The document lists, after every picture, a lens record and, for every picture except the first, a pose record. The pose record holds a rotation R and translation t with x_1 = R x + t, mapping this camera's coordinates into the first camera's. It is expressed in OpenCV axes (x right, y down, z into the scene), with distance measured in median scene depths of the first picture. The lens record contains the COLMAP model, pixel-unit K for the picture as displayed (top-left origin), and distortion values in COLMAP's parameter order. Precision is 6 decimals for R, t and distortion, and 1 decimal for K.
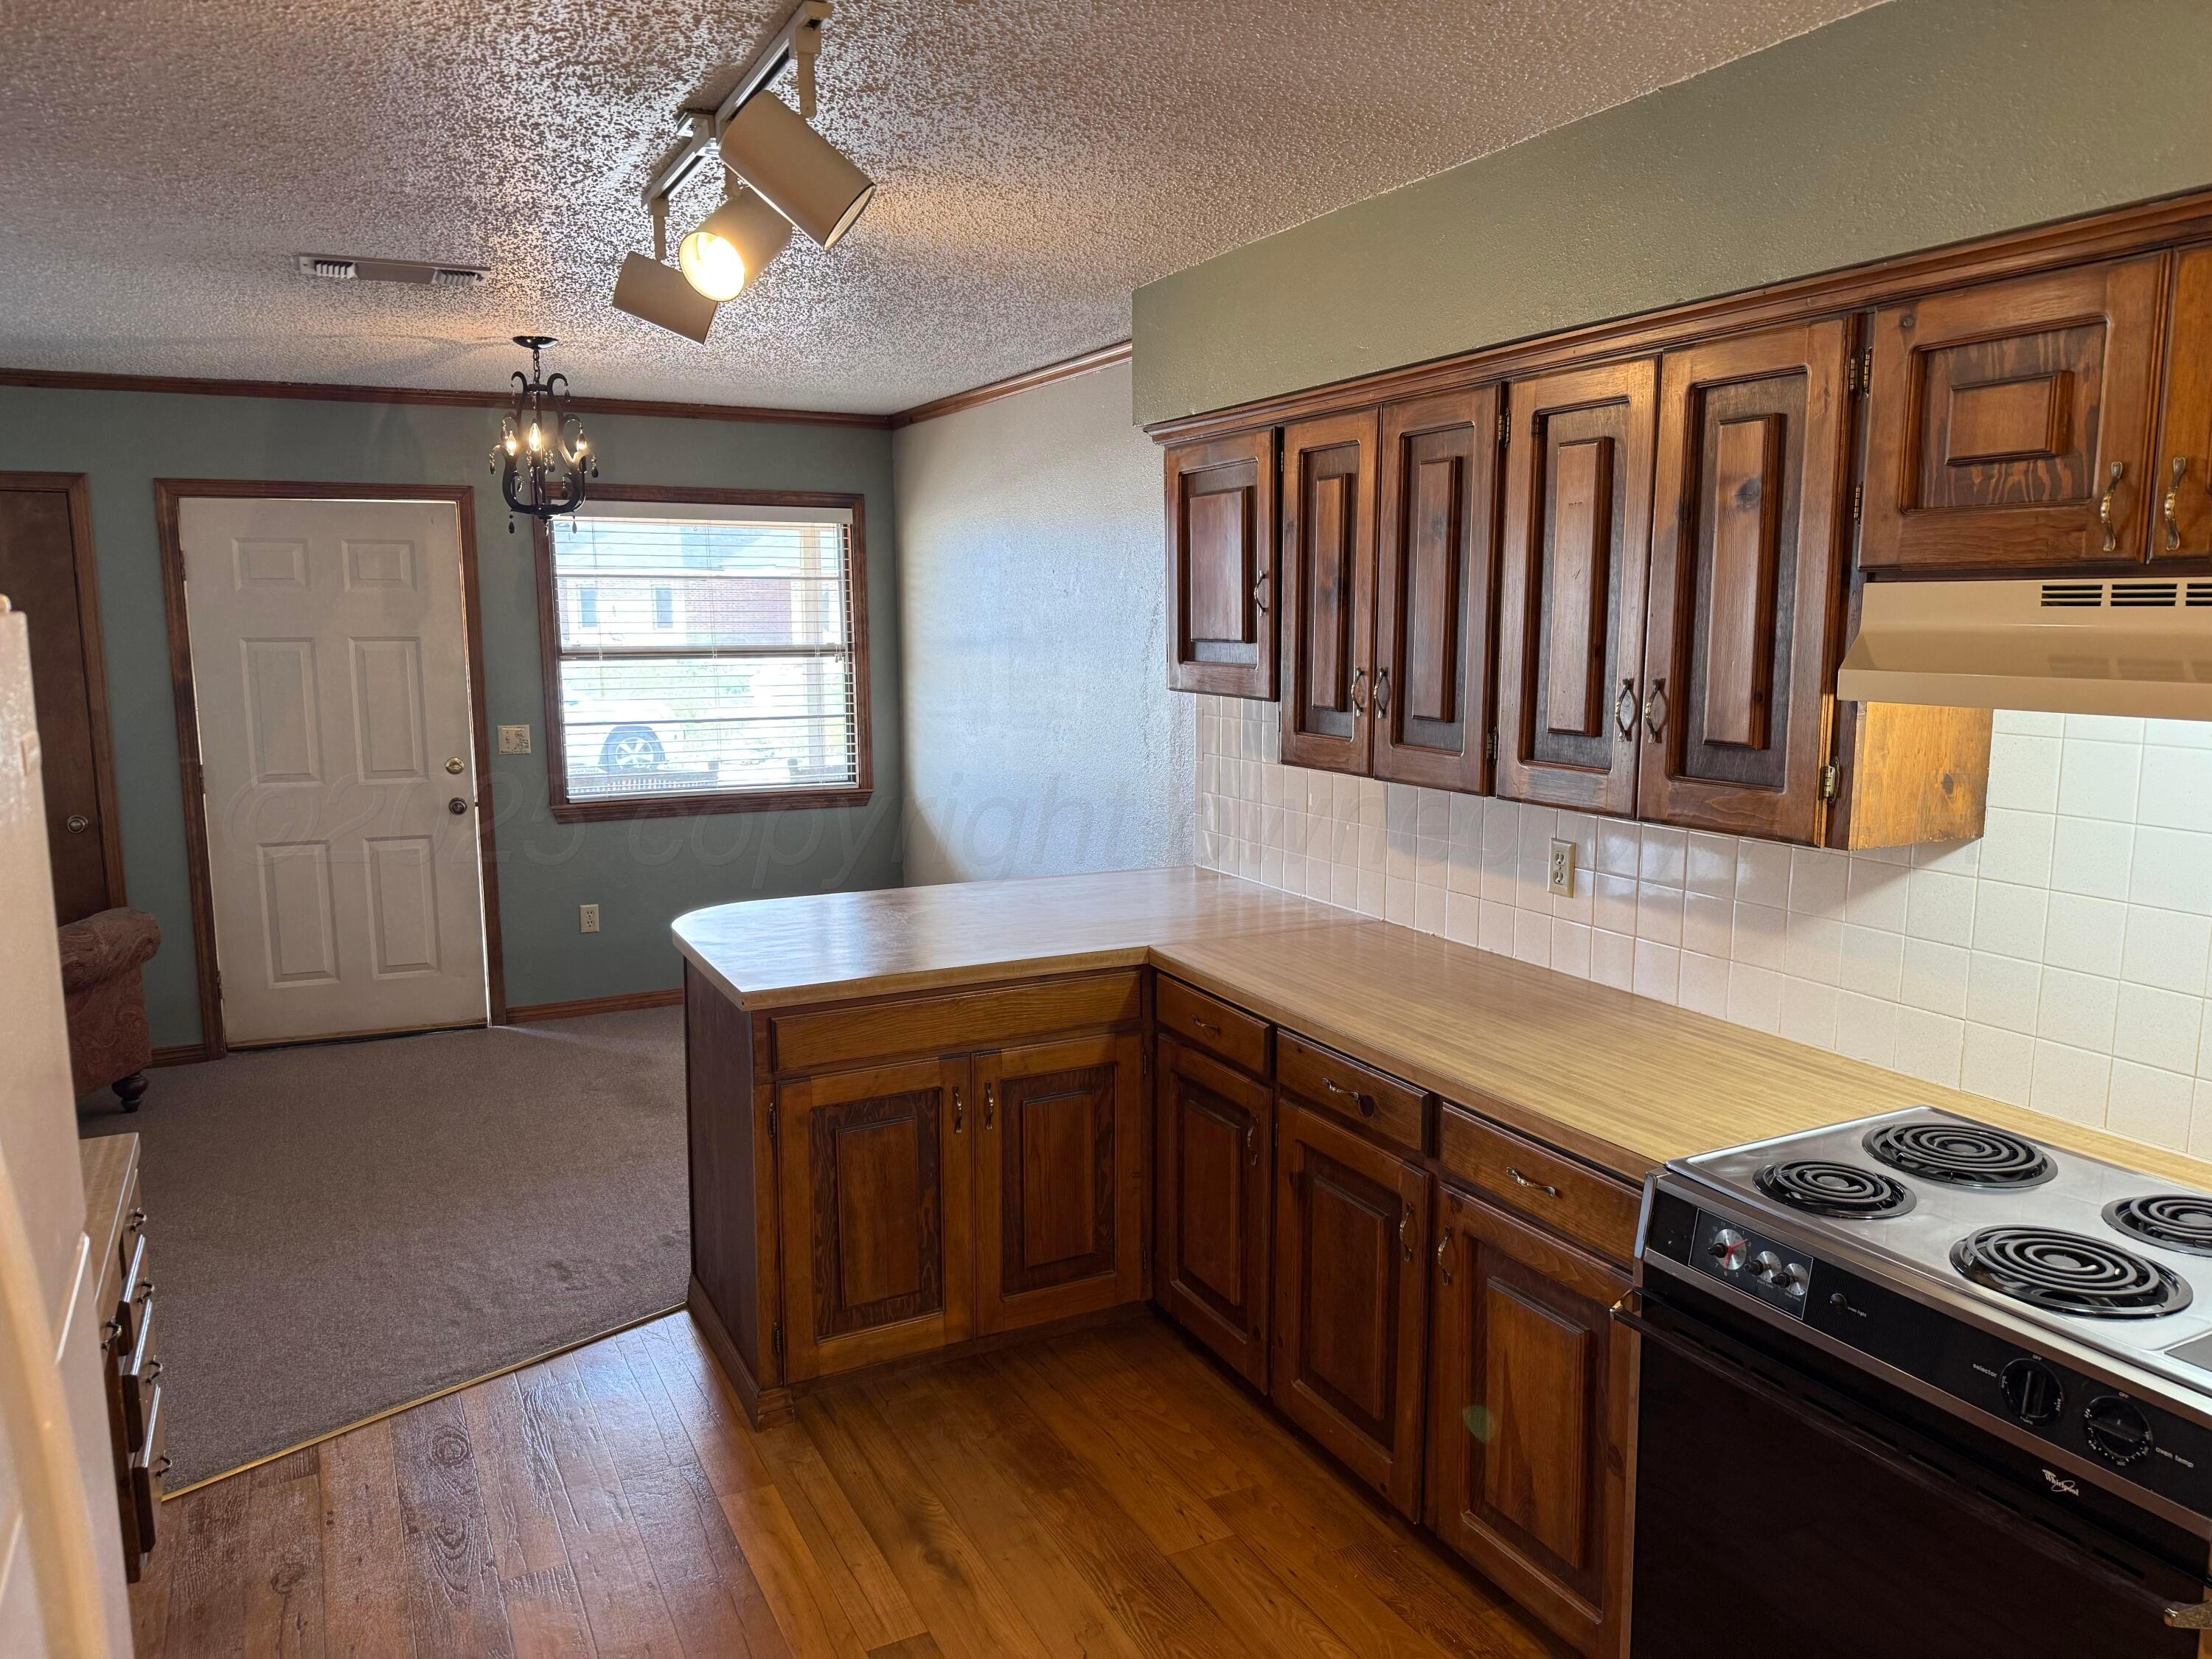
lens RADIAL K [[1562.0, 0, 1107.0], [0, 1562.0, 820.3], [0, 0, 1]] dist [0.001203, 0.000896]
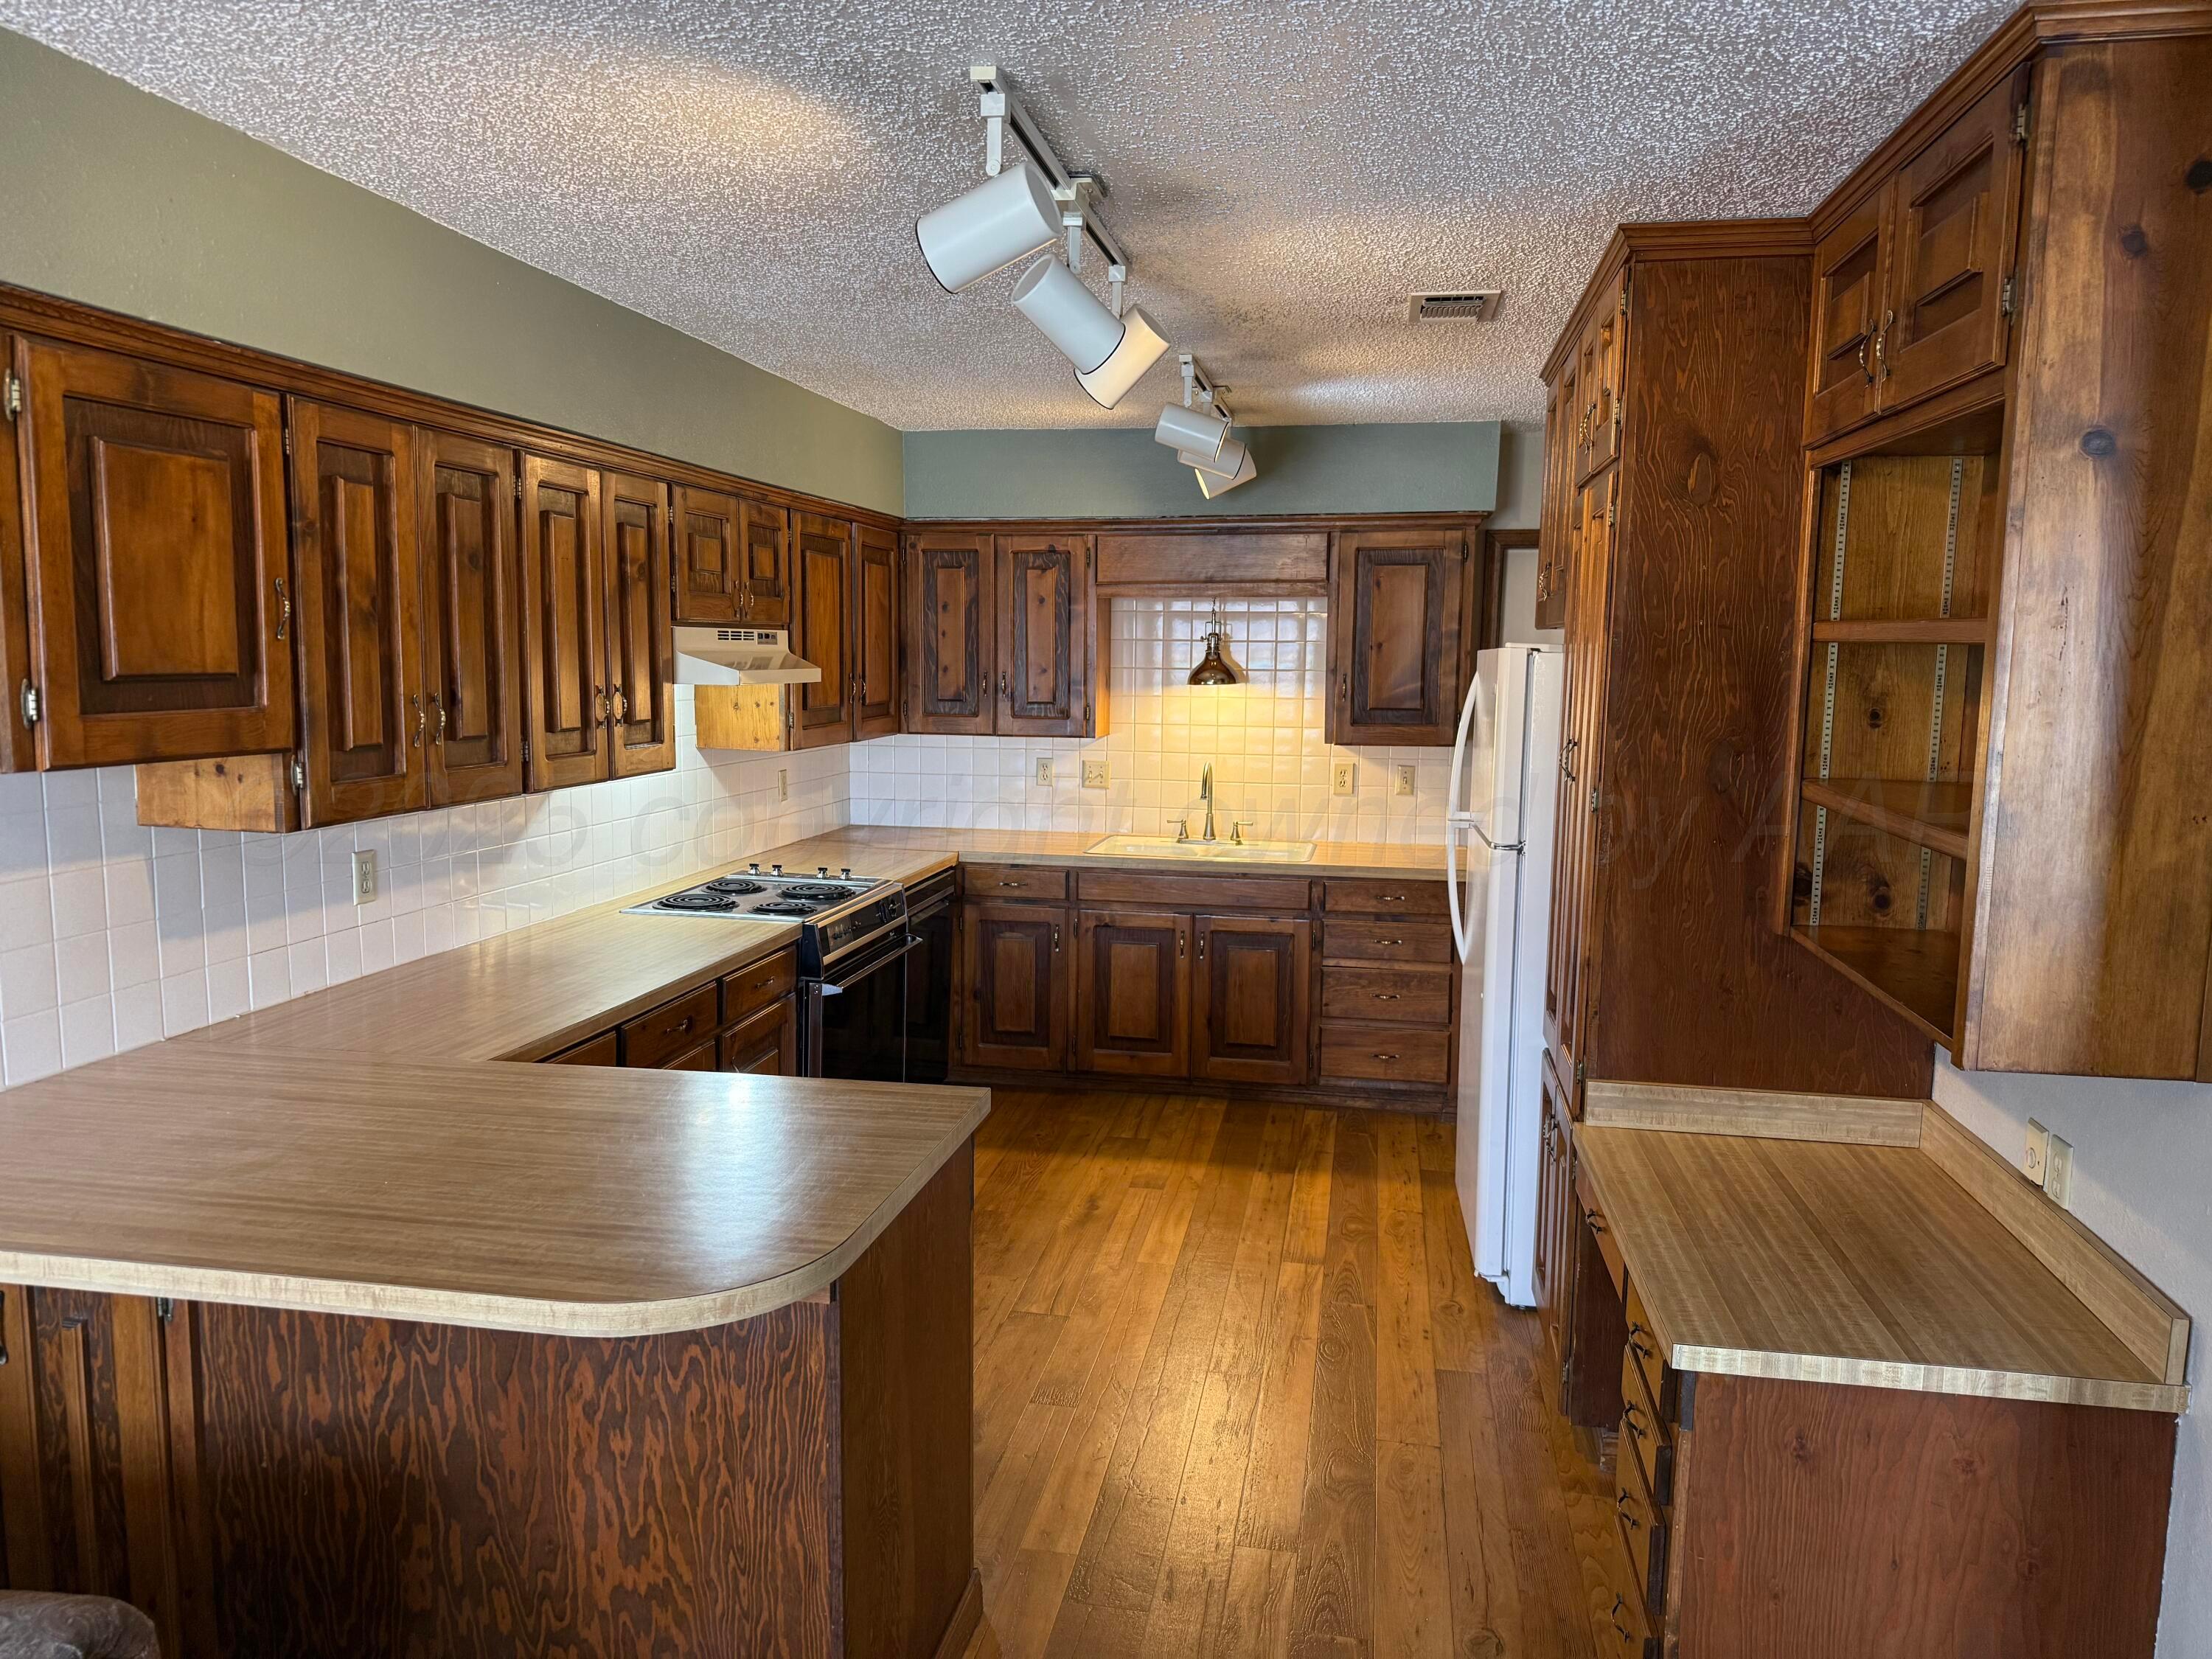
lens RADIAL K [[1562.0, 0, 1104.2], [0, 1562.0, 836.6], [0, 0, 1]] dist [0.001203, 0.000896]
pose [[-0.794498, -0.090227, 0.600527, -0.856207], [0.060165, 0.972340, 0.225690, -0.234574], [-0.604280, 0.215441, -0.767093, 1.714137]]
